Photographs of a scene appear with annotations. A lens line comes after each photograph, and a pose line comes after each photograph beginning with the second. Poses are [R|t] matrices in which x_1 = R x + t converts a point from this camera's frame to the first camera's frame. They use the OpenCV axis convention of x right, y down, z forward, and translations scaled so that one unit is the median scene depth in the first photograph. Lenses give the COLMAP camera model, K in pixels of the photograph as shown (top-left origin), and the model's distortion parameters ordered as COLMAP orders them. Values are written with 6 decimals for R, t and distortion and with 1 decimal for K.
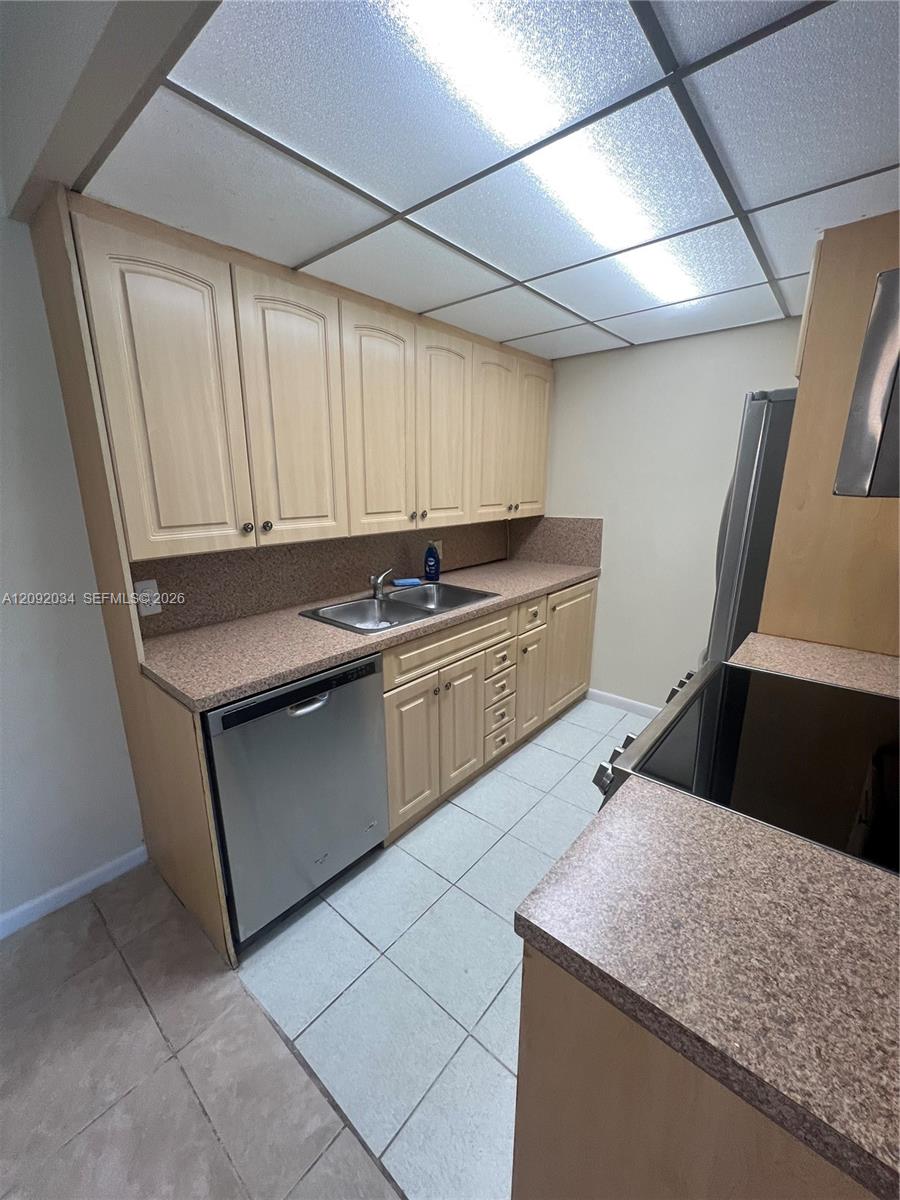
lens RADIAL K [[480.7, 0, 450.8], [0, 480.7, 605.3], [0, 0, 1]] dist [0.009216, -0.000066]
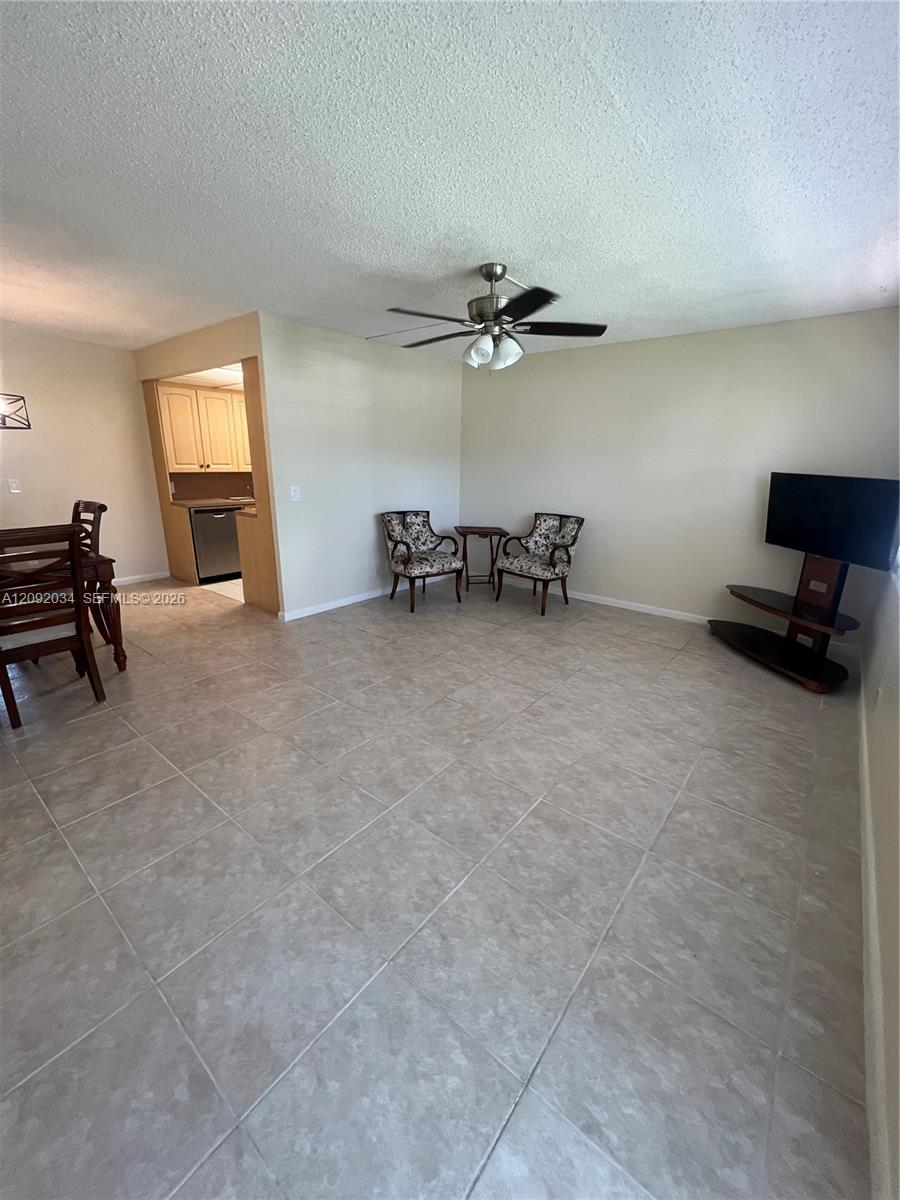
lens RADIAL K [[480.7, 0, 448.9], [0, 480.7, 598.4], [0, 0, 1]] dist [0.009216, -0.000066]
pose [[0.999202, 0.013145, 0.037721, 1.122612], [-0.014639, 0.999108, 0.039604, 0.574144], [-0.037166, -0.040124, 0.998503, -2.326483]]
